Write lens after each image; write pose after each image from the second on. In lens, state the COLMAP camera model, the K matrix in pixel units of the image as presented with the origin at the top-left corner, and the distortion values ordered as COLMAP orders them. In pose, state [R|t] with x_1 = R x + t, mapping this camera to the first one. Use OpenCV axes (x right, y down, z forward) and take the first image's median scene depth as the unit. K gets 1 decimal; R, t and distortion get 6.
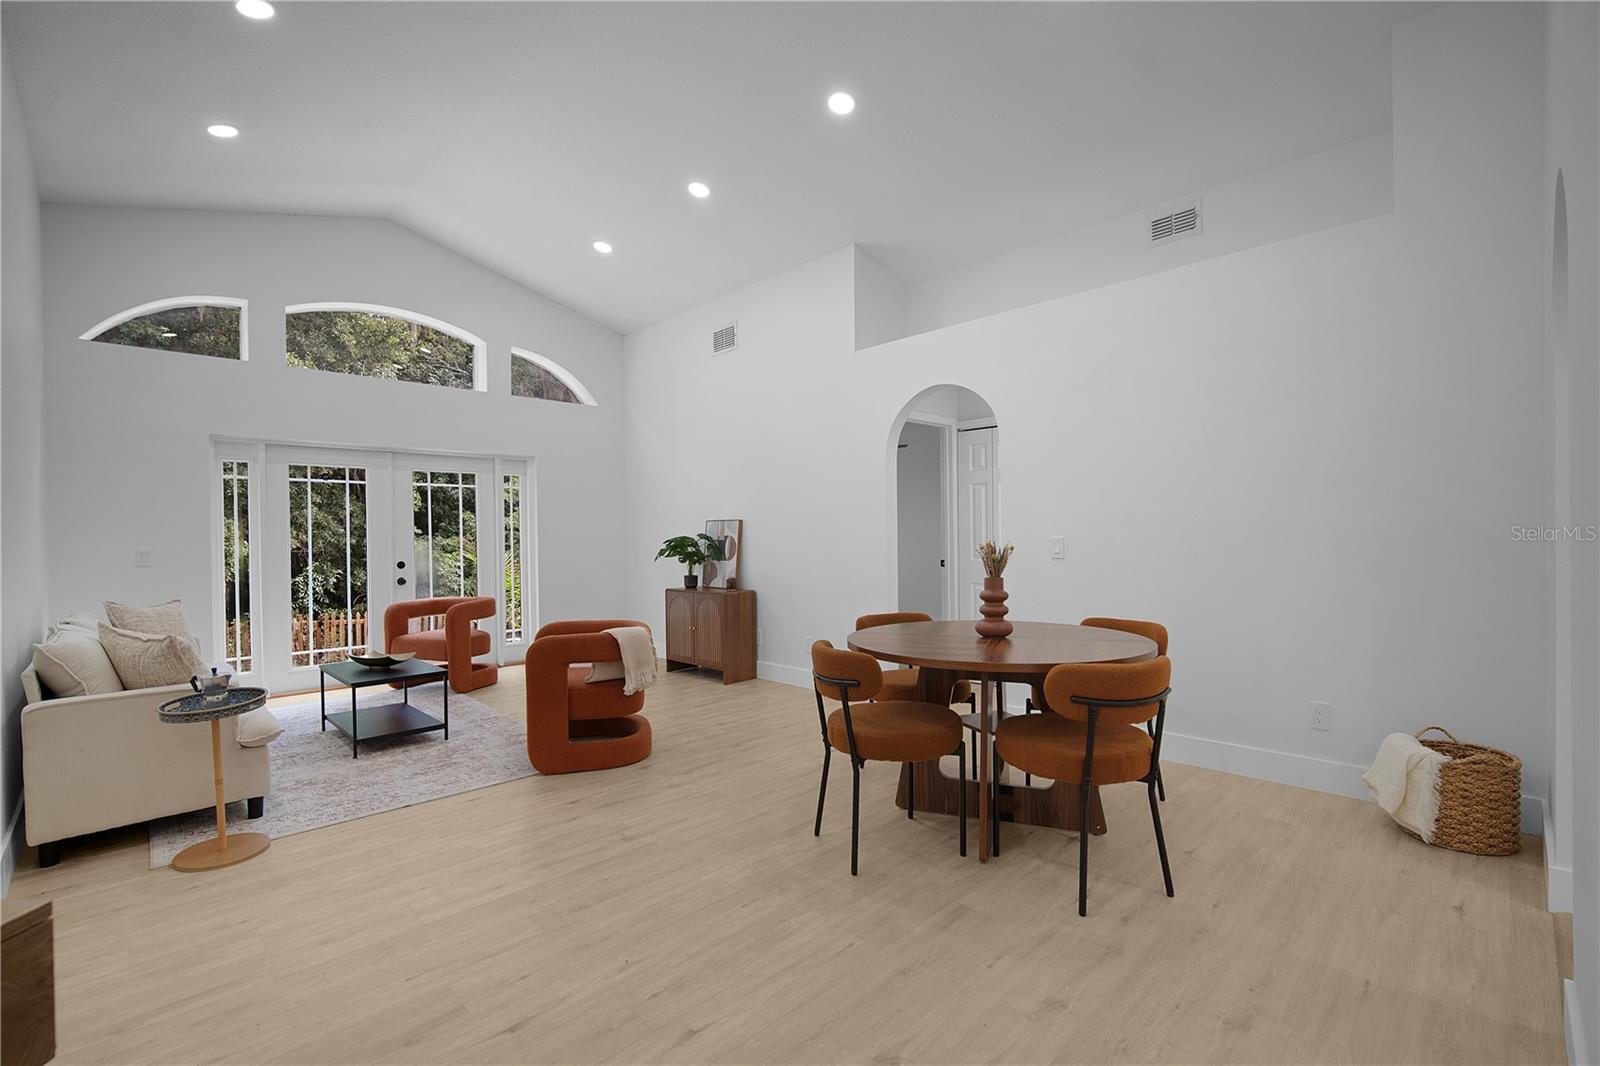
lens RADIAL K [[705.4, 0, 791.1], [0, 705.4, 541.8], [0, 0, 1]] dist [-0.011319, 0.002172]
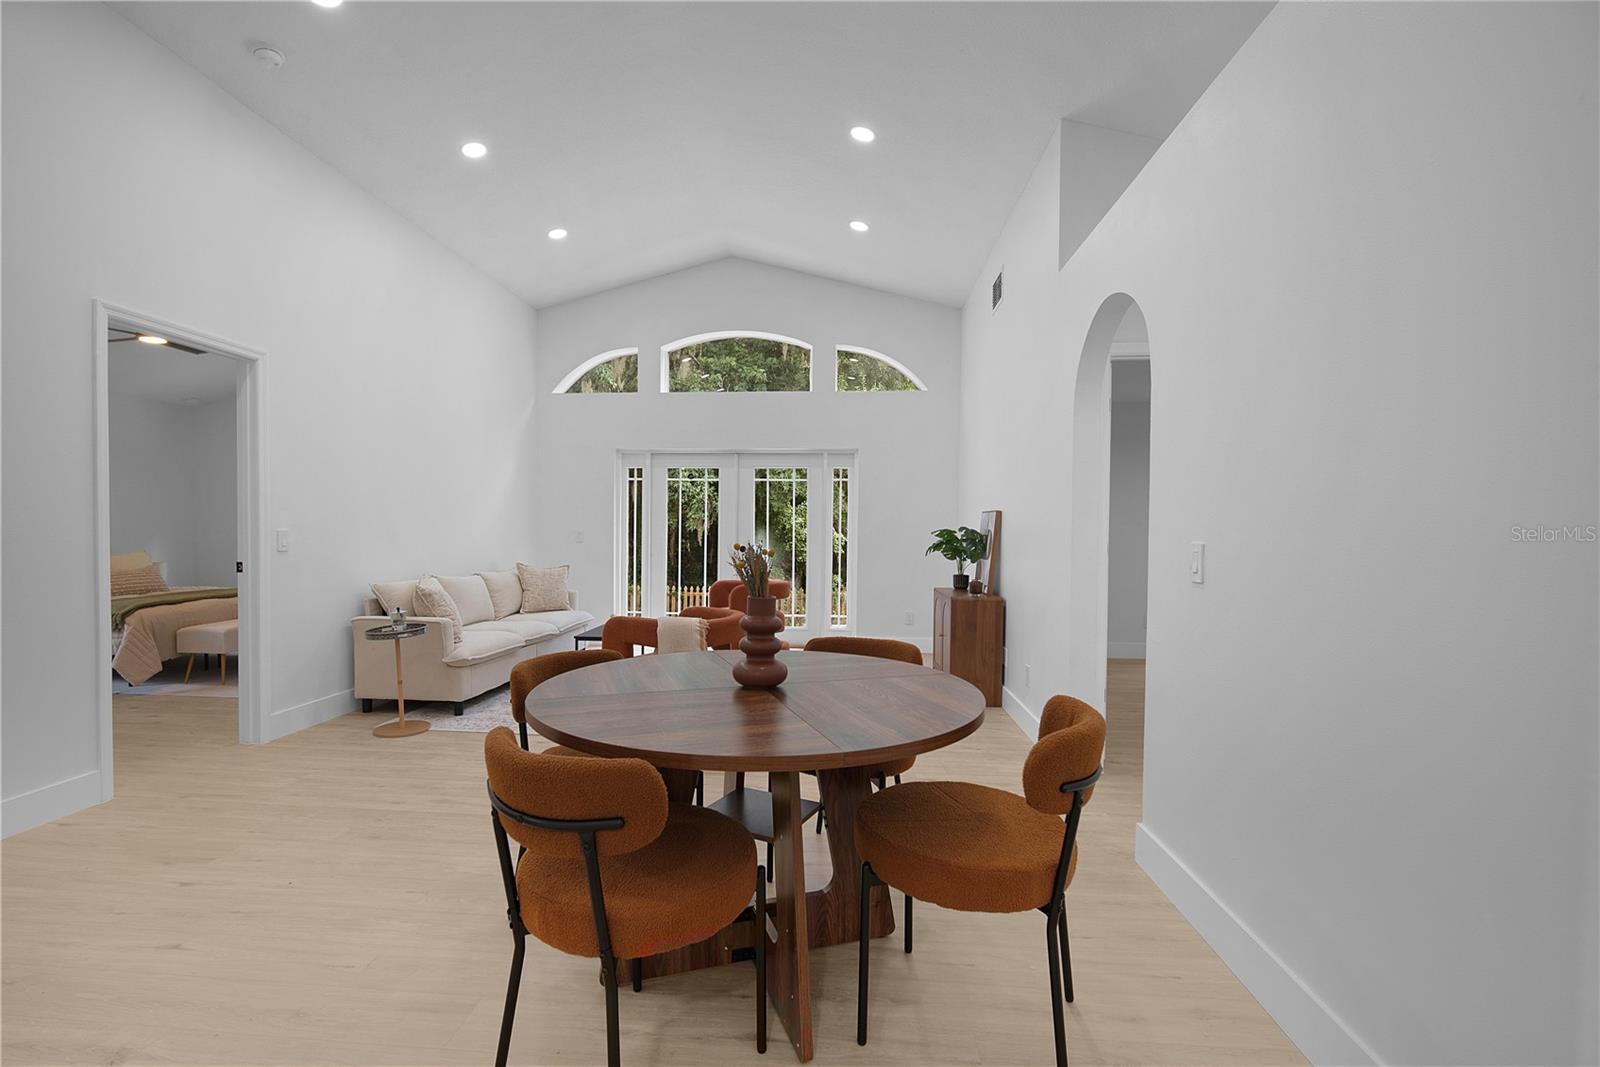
lens RADIAL K [[708.2, 0, 785.1], [0, 708.2, 544.6], [0, 0, 1]] dist [-0.009323, 0.003429]
pose [[0.653584, 0.035544, -0.756019, 0.408807], [-0.023802, 0.999368, 0.026407, -0.007852], [0.756480, 0.000736, 0.654017, 0.294283]]
